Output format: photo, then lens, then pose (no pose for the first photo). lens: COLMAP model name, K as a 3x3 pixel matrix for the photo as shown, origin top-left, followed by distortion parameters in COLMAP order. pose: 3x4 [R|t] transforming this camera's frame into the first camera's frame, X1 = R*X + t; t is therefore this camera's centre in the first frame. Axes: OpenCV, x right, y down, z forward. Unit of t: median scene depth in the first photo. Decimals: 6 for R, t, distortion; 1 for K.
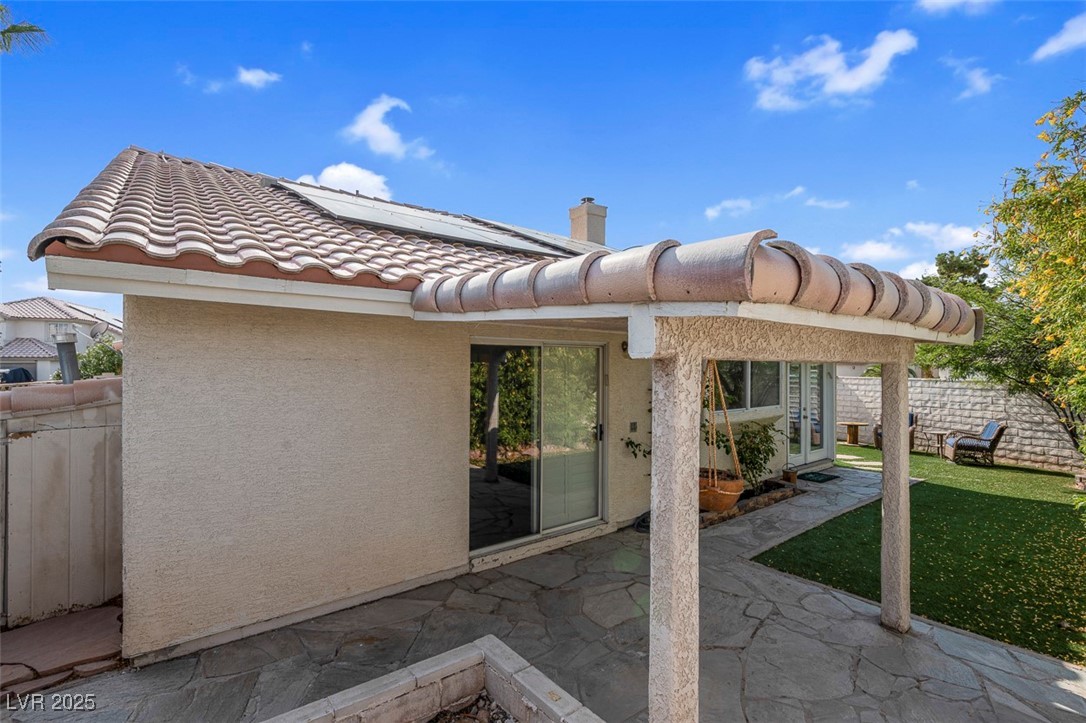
lens RADIAL K [[490.2, 0, 540.6], [0, 490.2, 371.1], [0, 0, 1]] dist [0.003971, -0.000173]
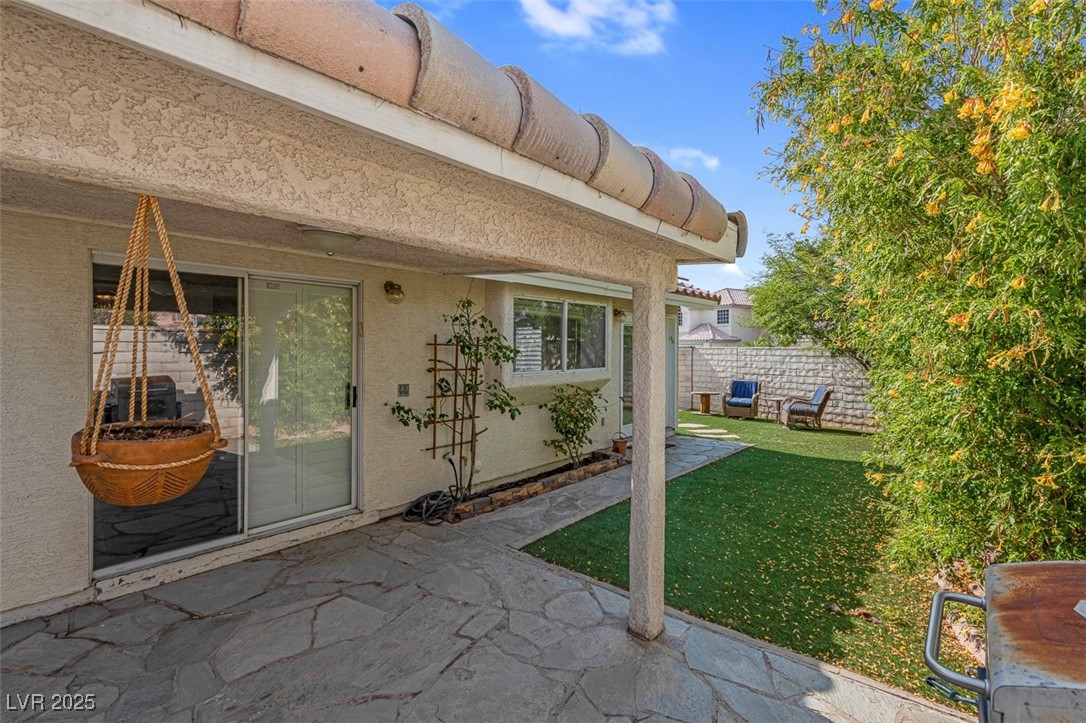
lens RADIAL K [[491.1, 0, 541.2], [0, 491.1, 358.2], [0, 0, 1]] dist [-0.001555, 0.000432]
pose [[0.982334, -0.001528, 0.187129, 0.279766], [-0.000778, 0.999925, 0.012252, 0.056740], [-0.187134, -0.012181, 0.982259, 0.189618]]
